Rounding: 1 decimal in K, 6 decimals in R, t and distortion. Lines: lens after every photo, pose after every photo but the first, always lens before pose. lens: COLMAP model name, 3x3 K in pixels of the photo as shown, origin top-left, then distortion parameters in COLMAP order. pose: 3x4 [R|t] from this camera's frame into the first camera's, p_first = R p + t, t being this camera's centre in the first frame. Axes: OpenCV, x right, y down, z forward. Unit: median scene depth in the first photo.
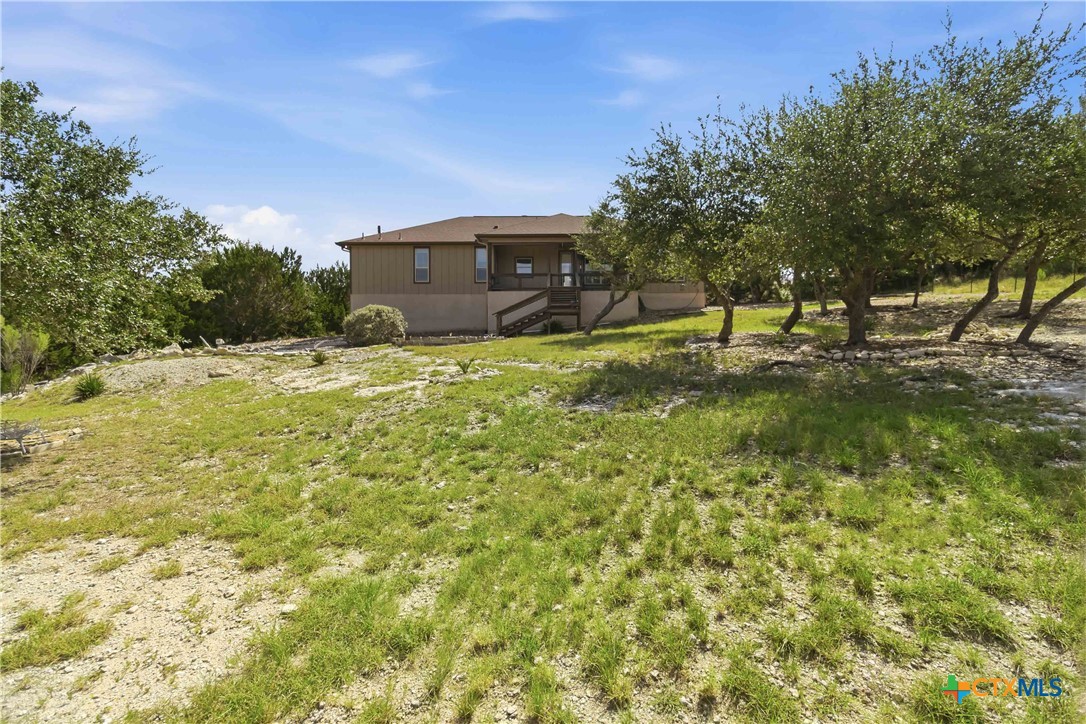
lens RADIAL K [[498.5, 0, 538.6], [0, 498.5, 363.0], [0, 0, 1]] dist [-0.001494, -0.000172]
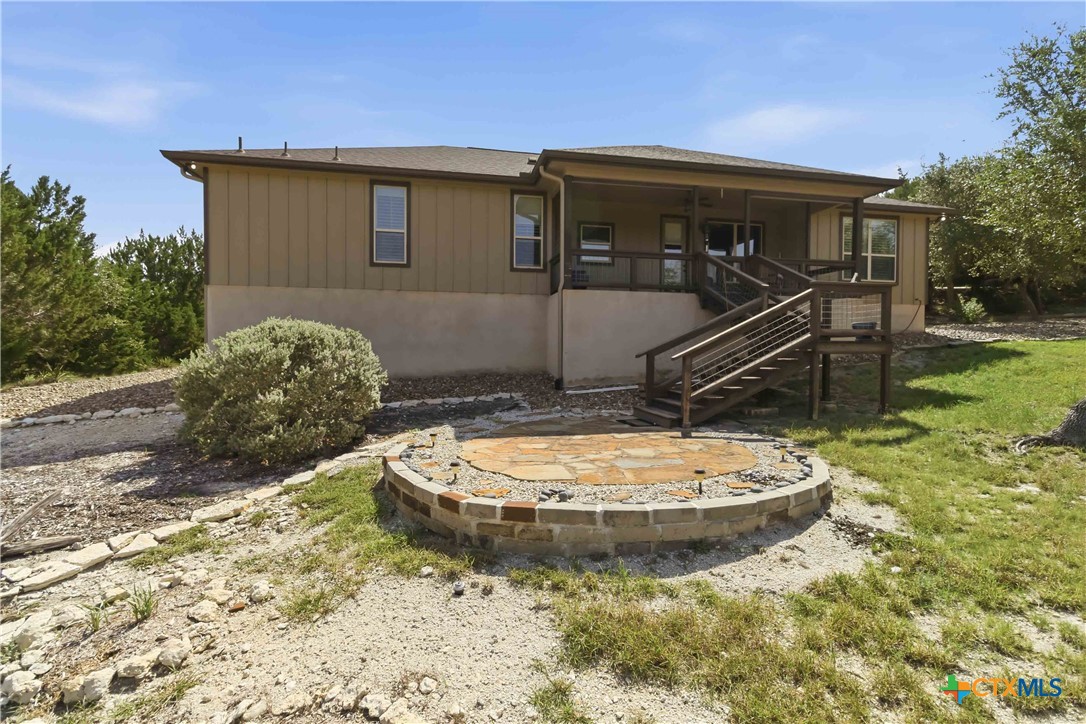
lens RADIAL K [[498.5, 0, 549.2], [0, 498.5, 359.9], [0, 0, 1]] dist [-0.001494, -0.000172]
pose [[0.972108, -0.001474, 0.234527, -0.200526], [0.003281, 0.999968, -0.007313, -0.073593], [-0.234509, 0.007879, 0.972082, 0.541435]]
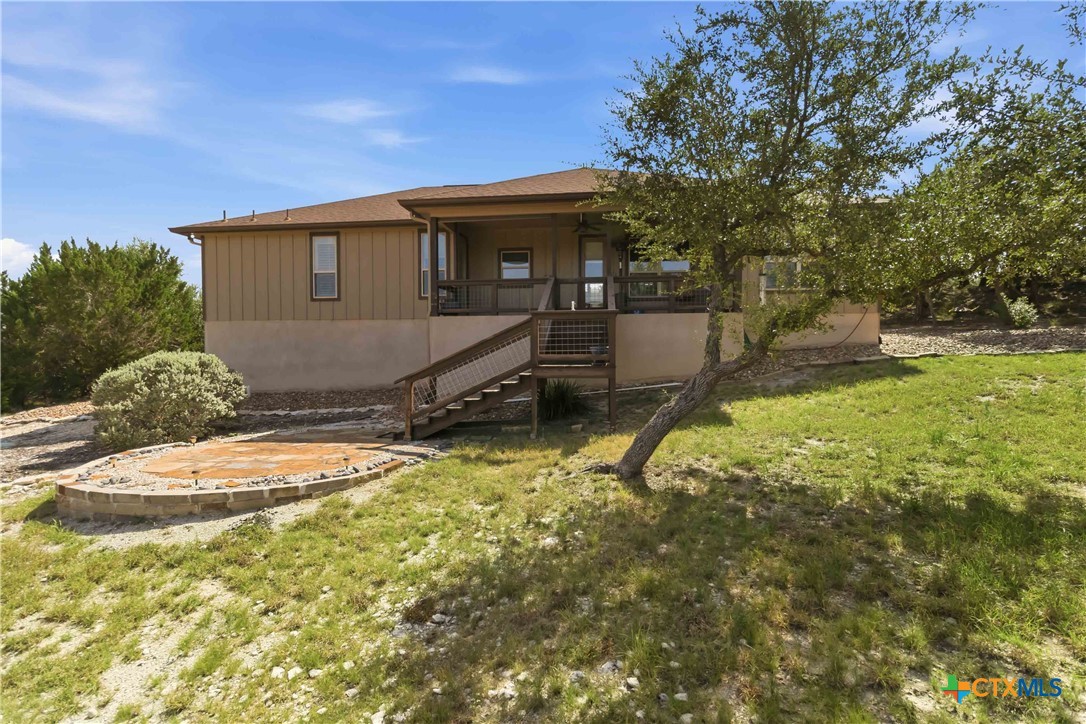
lens RADIAL K [[498.5, 0, 546.2], [0, 498.5, 360.4], [0, 0, 1]] dist [-0.001494, -0.000172]
pose [[0.997526, -0.004974, -0.070122, 0.044196], [0.003756, 0.999840, -0.017484, -0.083913], [0.070198, 0.017177, 0.997385, 0.475390]]
